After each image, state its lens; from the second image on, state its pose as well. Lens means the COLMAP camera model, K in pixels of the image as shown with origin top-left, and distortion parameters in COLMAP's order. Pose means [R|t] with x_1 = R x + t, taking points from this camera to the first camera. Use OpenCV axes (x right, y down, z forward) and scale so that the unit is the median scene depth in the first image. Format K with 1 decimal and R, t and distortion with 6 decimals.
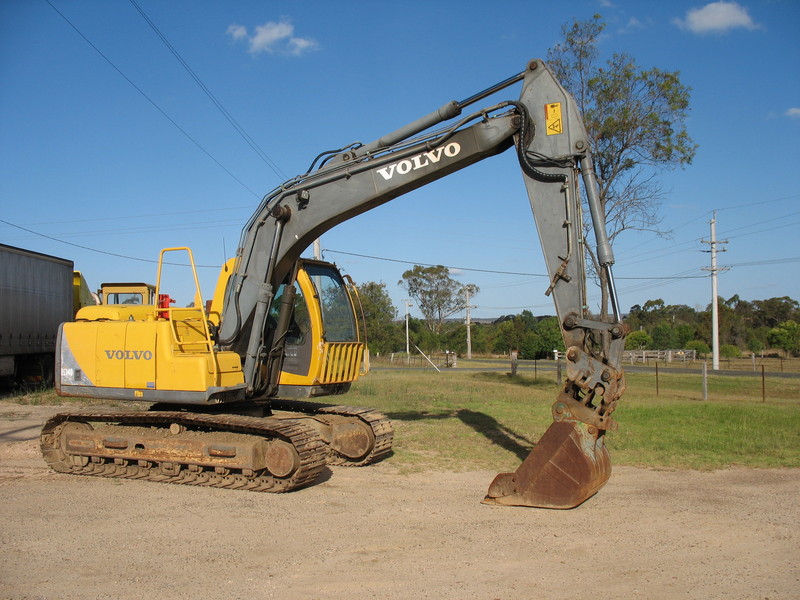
lens RADIAL K [[830.5, 0, 394.7], [0, 830.5, 298.6], [0, 0, 1]] dist [-0.194807, 0.234703]
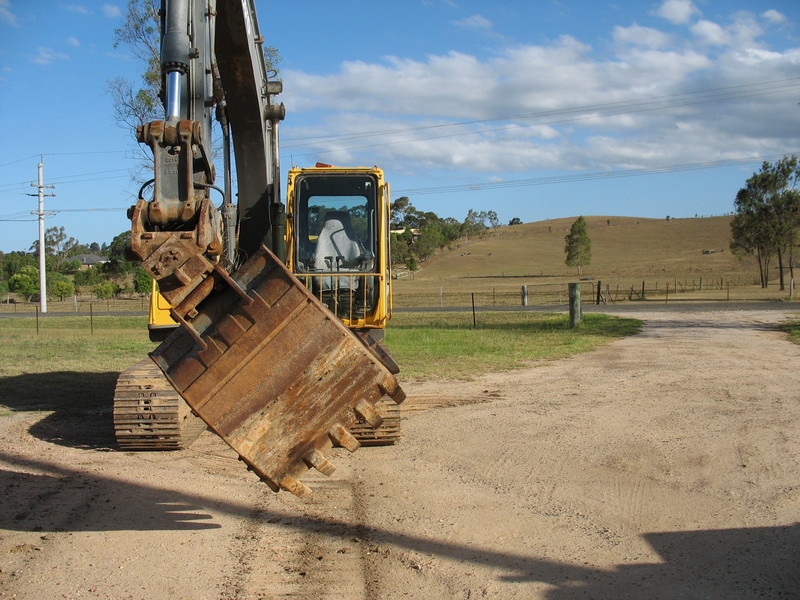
lens RADIAL K [[830.5, 0, 394.7], [0, 830.5, 298.6], [0, 0, 1]] dist [-0.194807, 0.234703]
pose [[0.551648, -0.029803, 0.833544, -1.077709], [-0.025161, 0.998312, 0.052346, 0.031023], [-0.833697, -0.049850, 0.549967, 0.435271]]
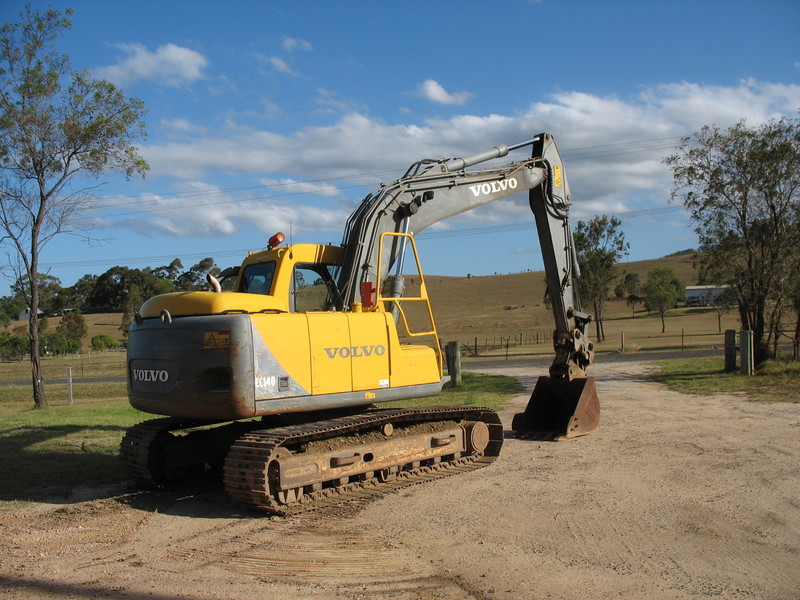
lens RADIAL K [[830.5, 0, 394.7], [0, 830.5, 298.6], [0, 0, 1]] dist [-0.194807, 0.234703]
pose [[0.339049, 0.025184, 0.940432, -1.098747], [-0.007133, 0.999682, -0.024199, 0.033557], [-0.940742, 0.001496, 0.339121, 0.651999]]
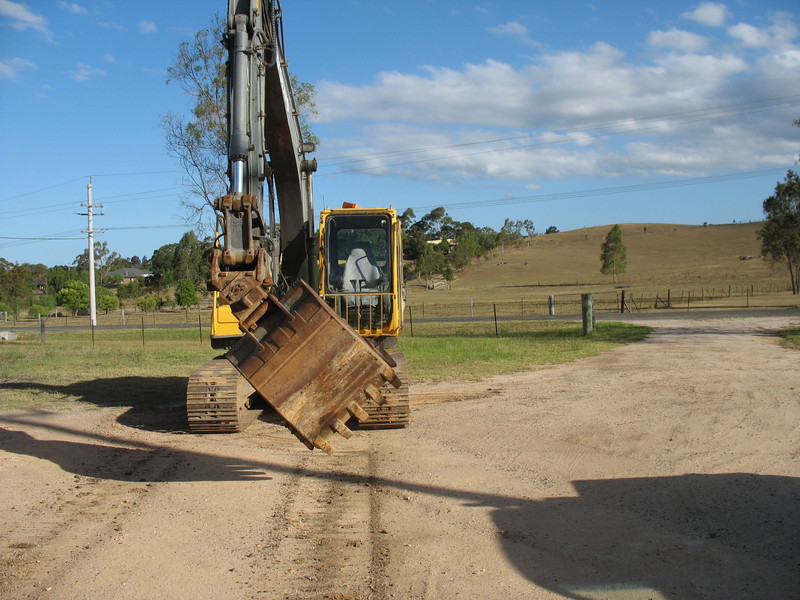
lens RADIAL K [[830.5, 0, 394.7], [0, 830.5, 298.6], [0, 0, 1]] dist [-0.194807, 0.234703]
pose [[0.589279, -0.026329, 0.807500, -1.234217], [-0.012039, 0.999072, 0.041360, 0.013997], [-0.807840, -0.034094, 0.588415, 0.291403]]
